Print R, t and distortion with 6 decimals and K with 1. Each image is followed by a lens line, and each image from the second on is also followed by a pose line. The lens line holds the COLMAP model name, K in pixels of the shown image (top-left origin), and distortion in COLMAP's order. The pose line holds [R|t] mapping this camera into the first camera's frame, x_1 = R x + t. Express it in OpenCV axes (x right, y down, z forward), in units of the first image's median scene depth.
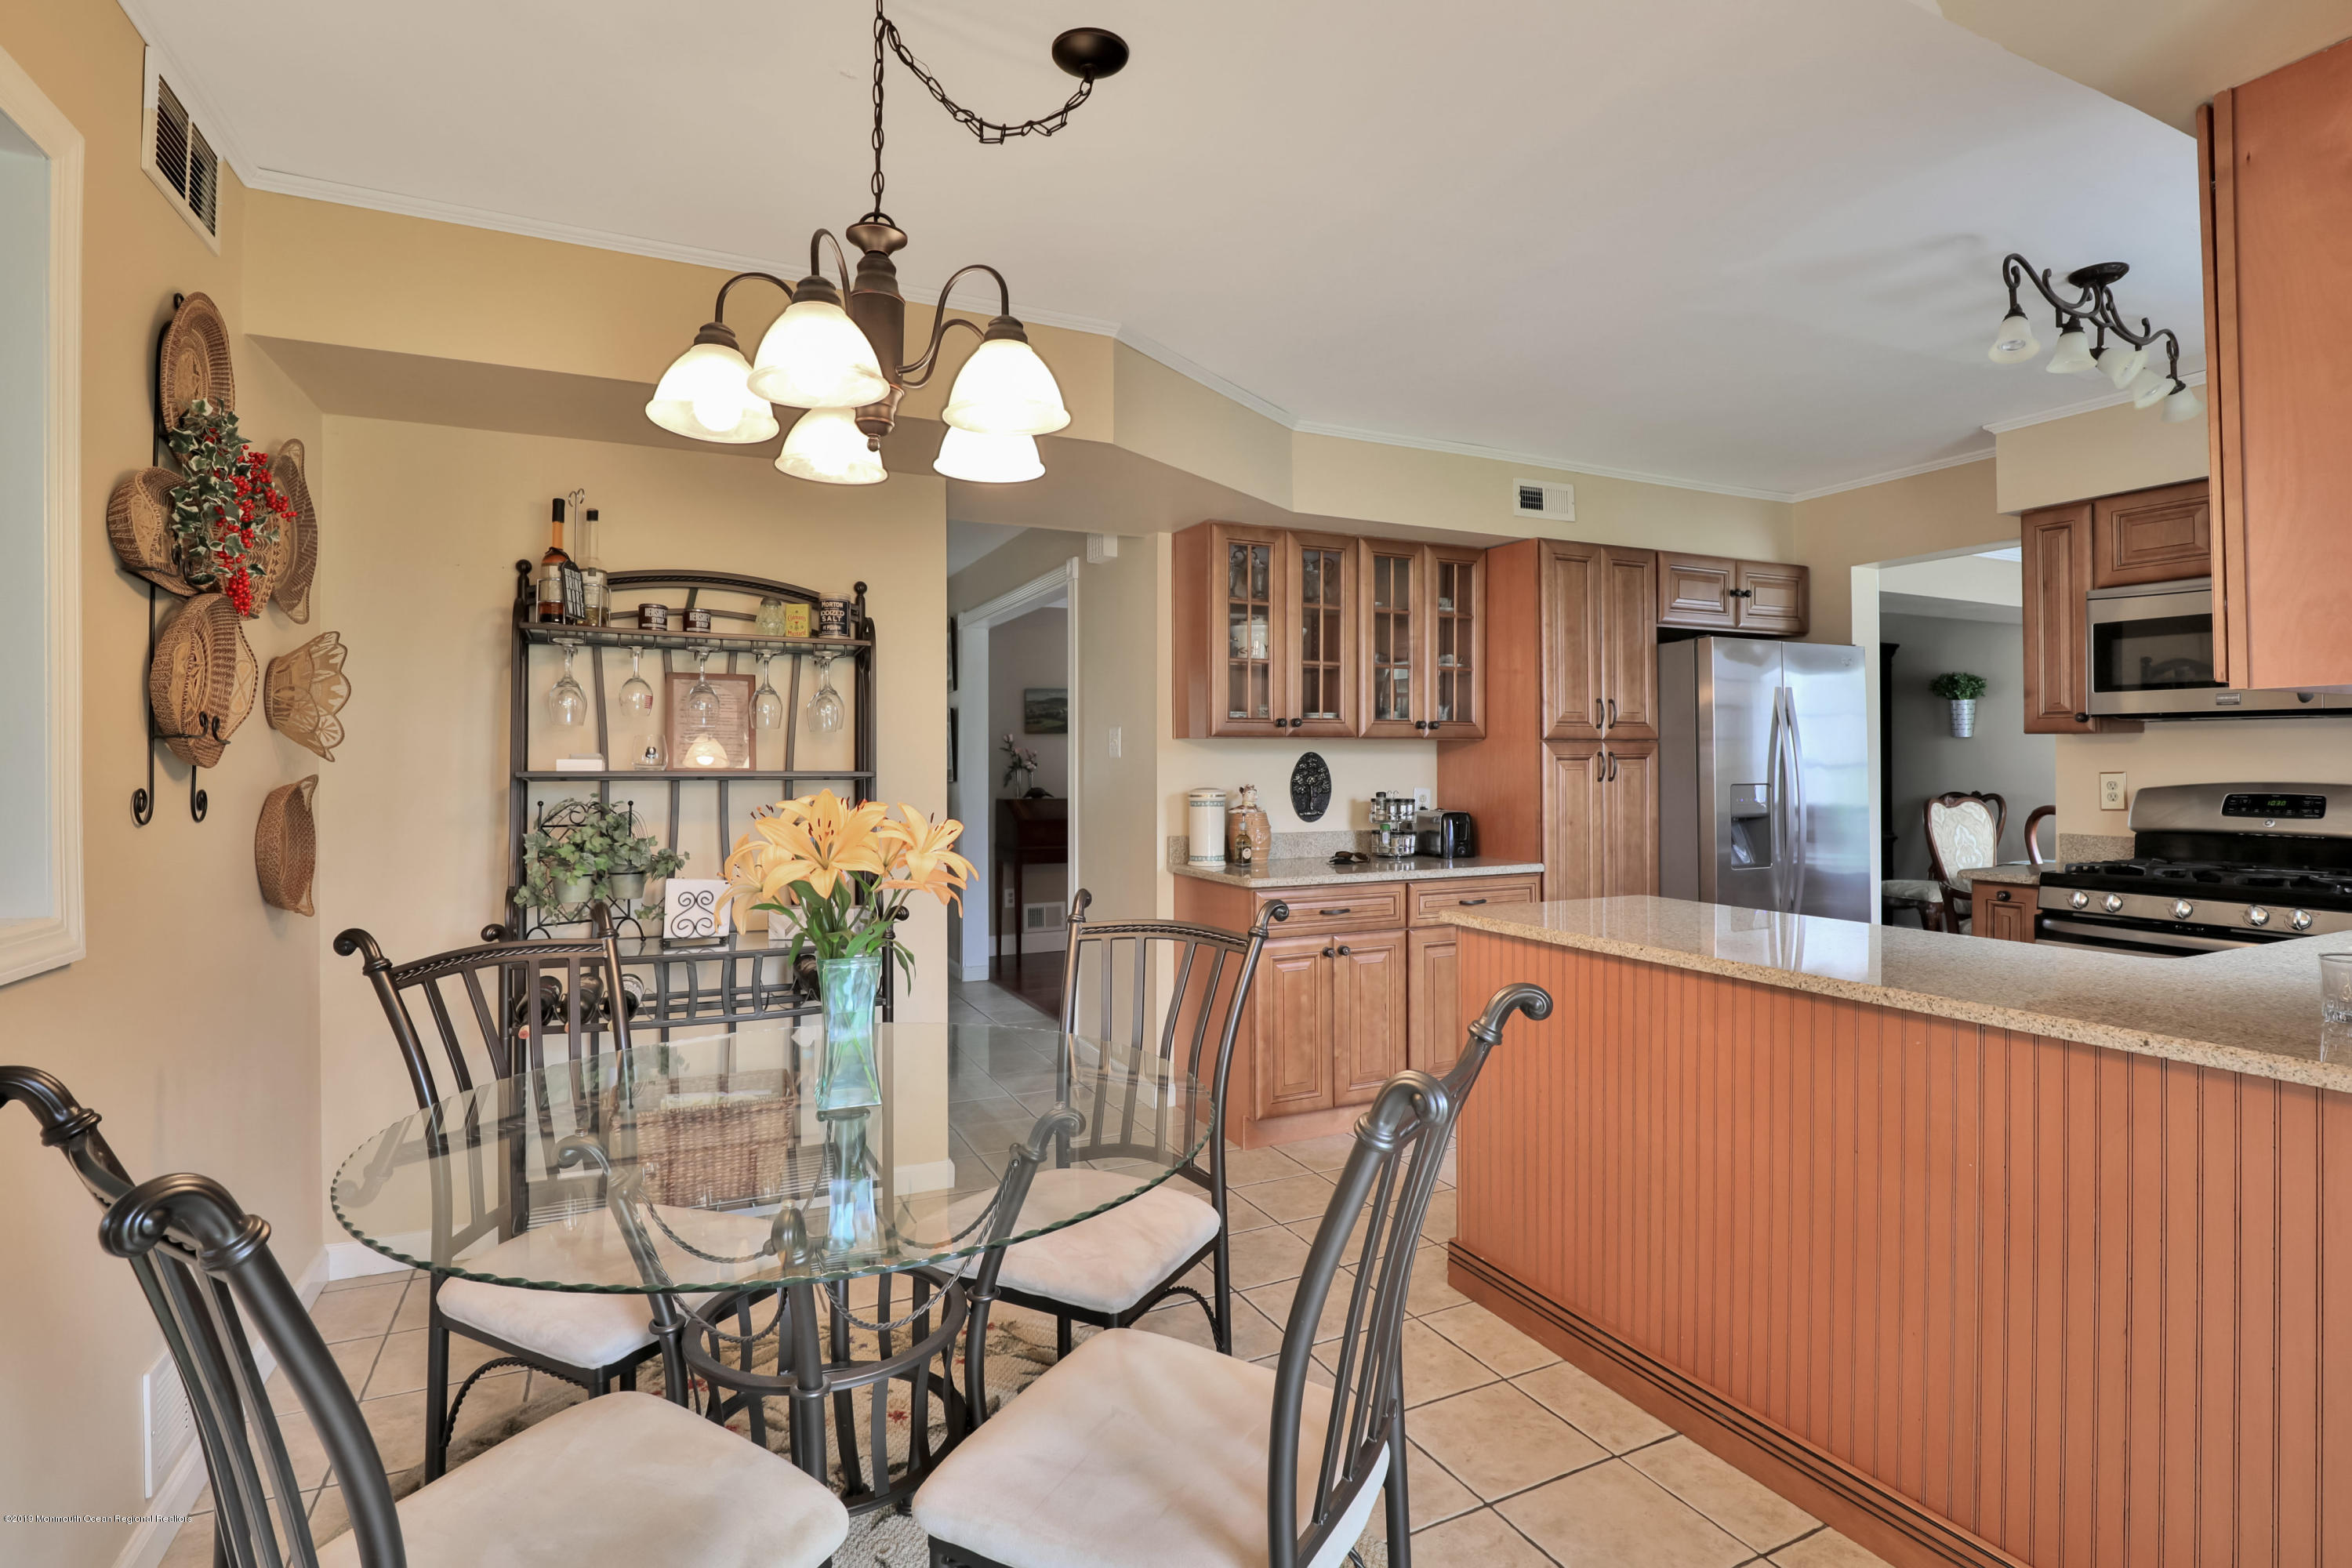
lens RADIAL K [[1161.8, 0, 1209.1], [0, 1161.8, 756.1], [0, 0, 1]] dist [-0.033086, 0.000154]
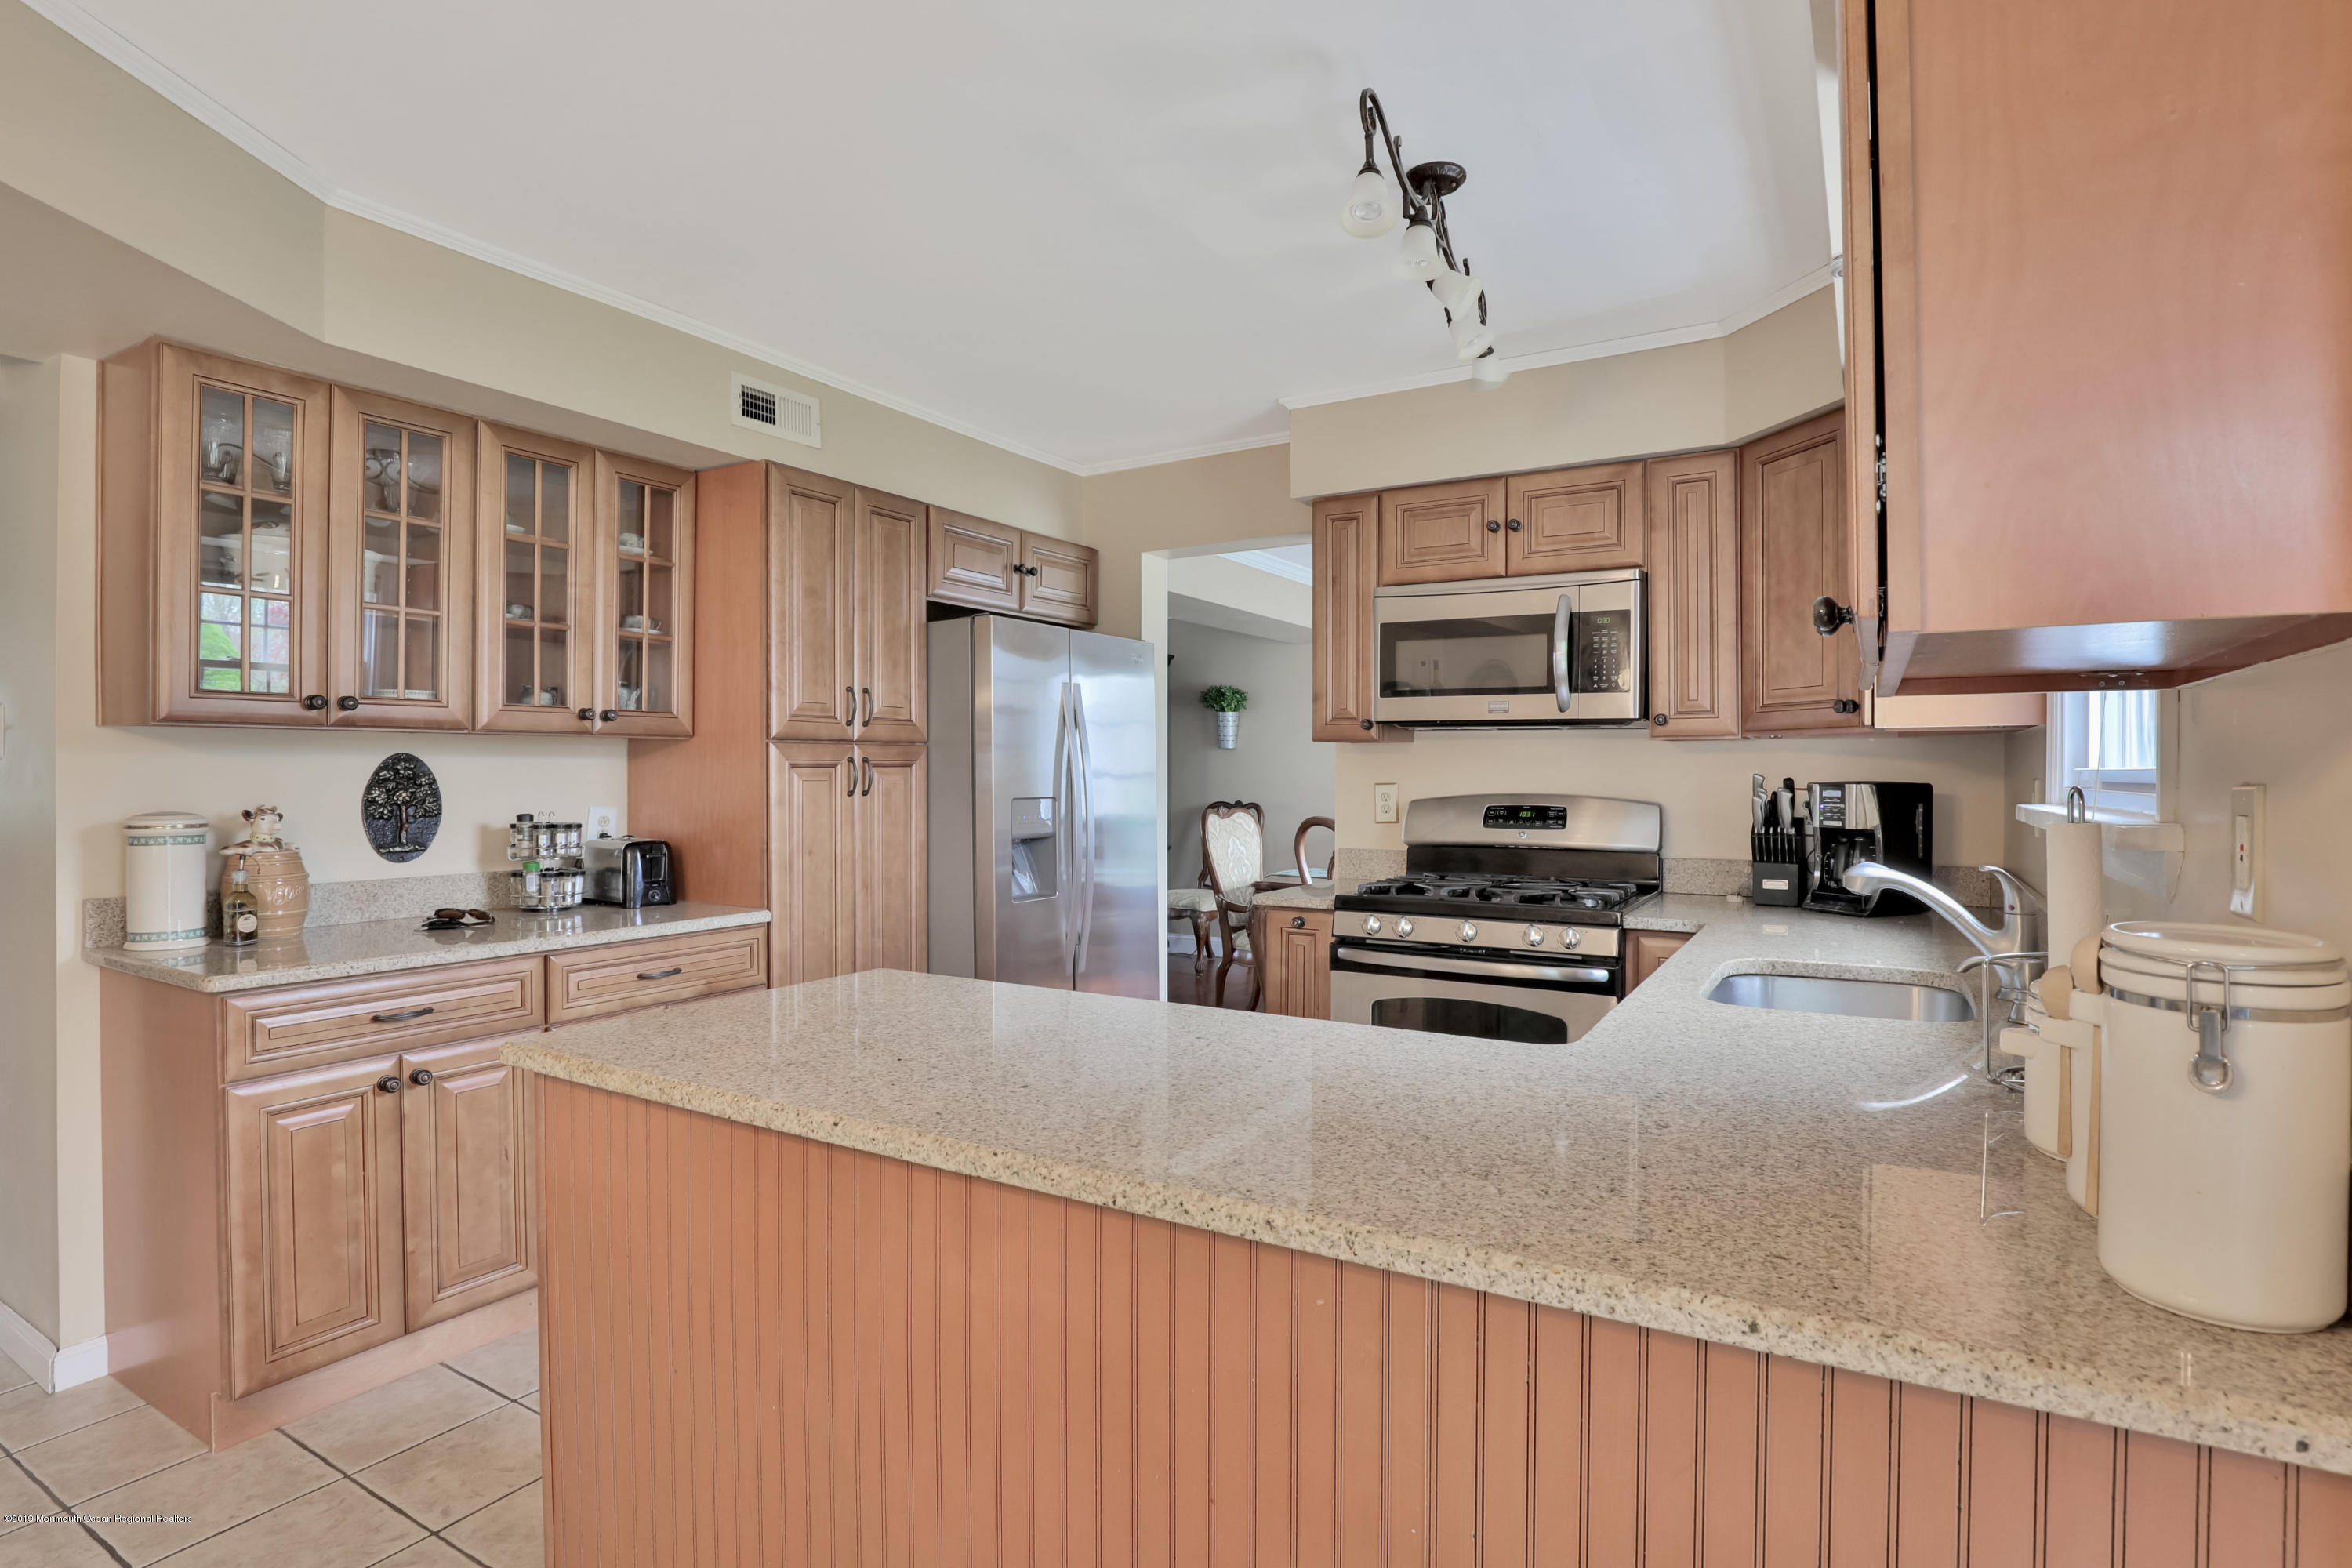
lens RADIAL K [[1161.8, 0, 1188.6], [0, 1161.8, 773.5], [0, 0, 1]] dist [-0.033086, 0.000154]
pose [[0.843164, 0.002444, 0.537651, 0.122298], [-0.006297, 0.999966, 0.005330, 0.001847], [-0.537620, -0.007880, 0.843151, 0.254434]]
